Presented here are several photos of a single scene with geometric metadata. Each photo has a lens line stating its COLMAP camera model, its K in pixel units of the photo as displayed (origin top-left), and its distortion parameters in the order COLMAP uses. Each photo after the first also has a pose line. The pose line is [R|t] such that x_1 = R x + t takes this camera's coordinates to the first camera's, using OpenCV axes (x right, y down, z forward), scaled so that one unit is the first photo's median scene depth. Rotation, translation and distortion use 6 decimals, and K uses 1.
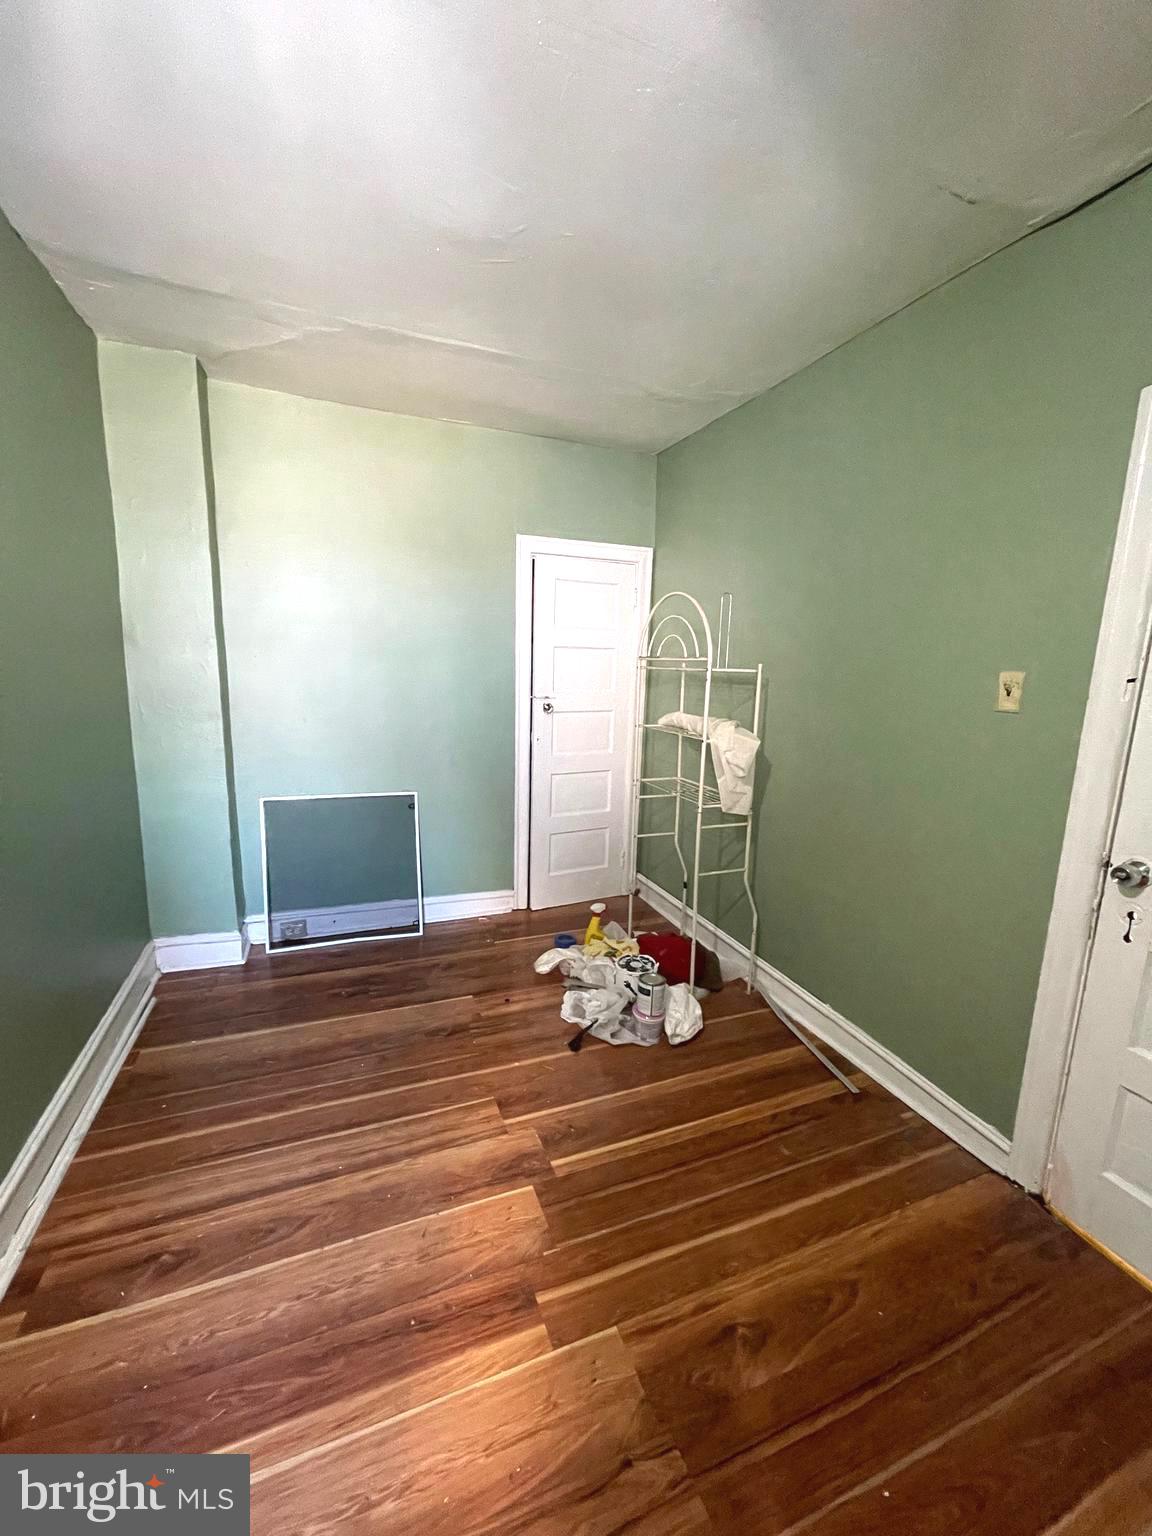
lens RADIAL K [[613.4, 0, 571.0], [0, 613.4, 768.9], [0, 0, 1]] dist [-0.002512, 0.000169]
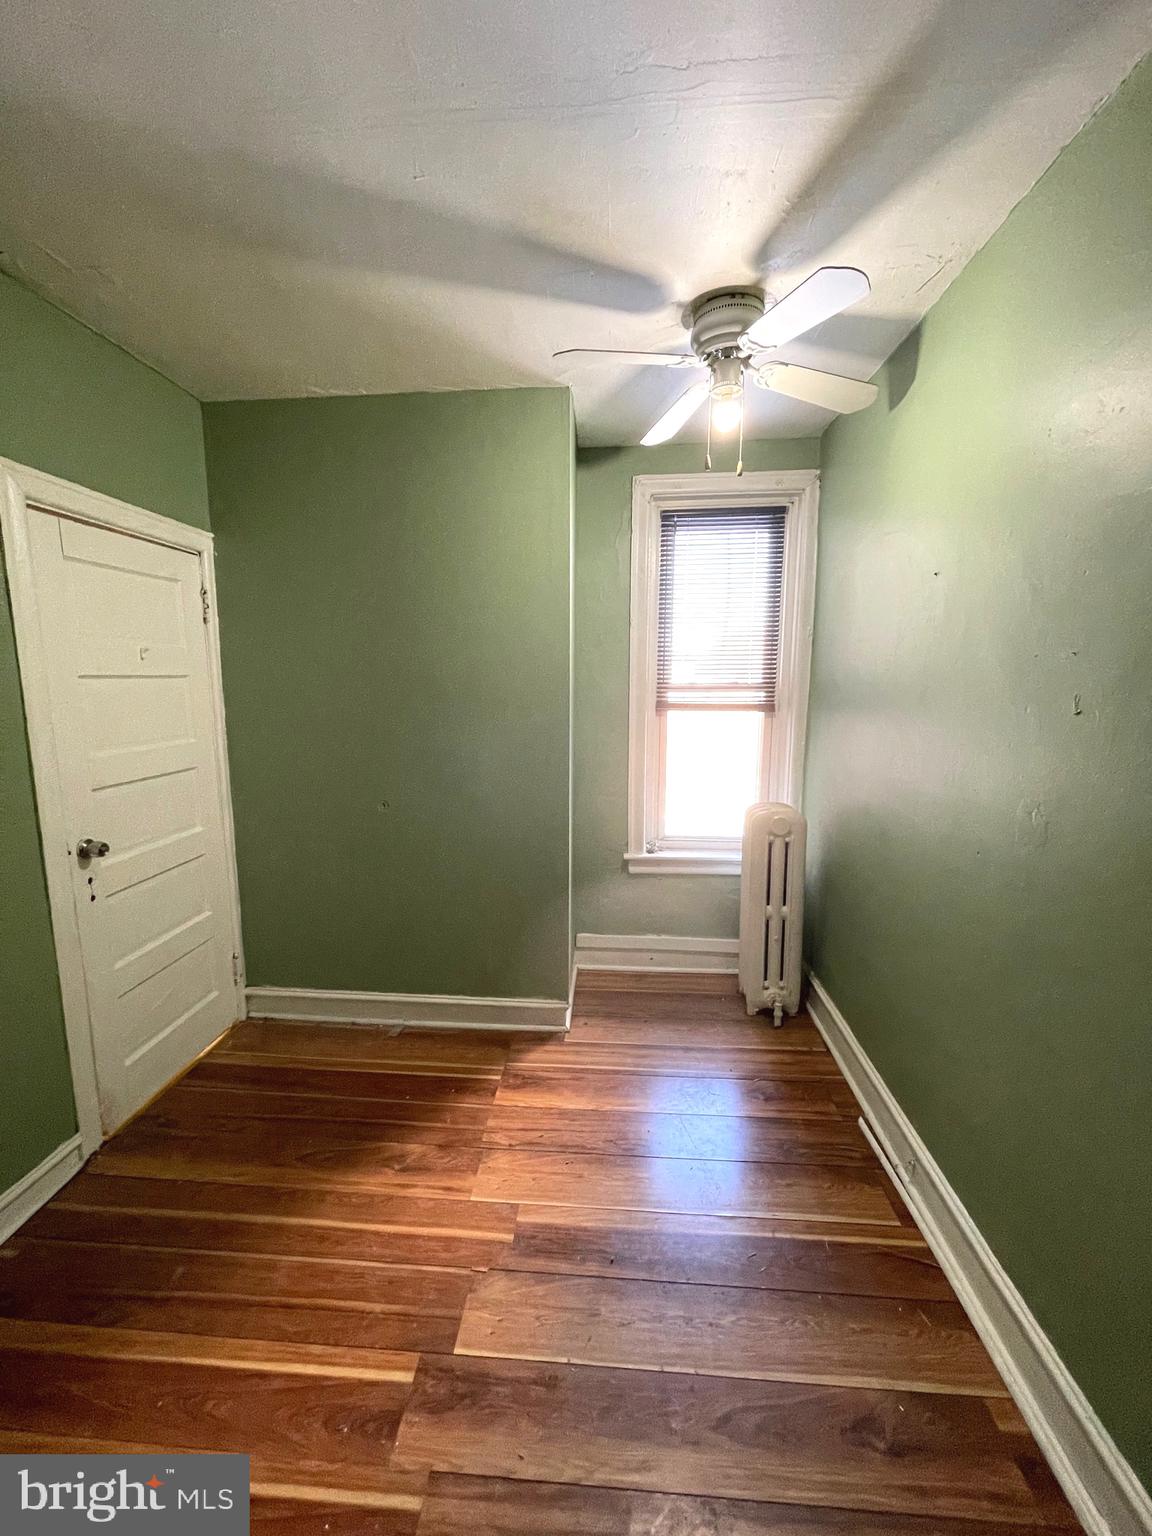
lens RADIAL K [[613.4, 0, 573.5], [0, 613.4, 765.3], [0, 0, 1]] dist [-0.002512, 0.000169]
pose [[-0.901518, -0.090310, 0.423213, -0.519911], [0.047875, 0.951163, 0.304952, -0.327491], [-0.430085, 0.295181, -0.853167, 1.509813]]
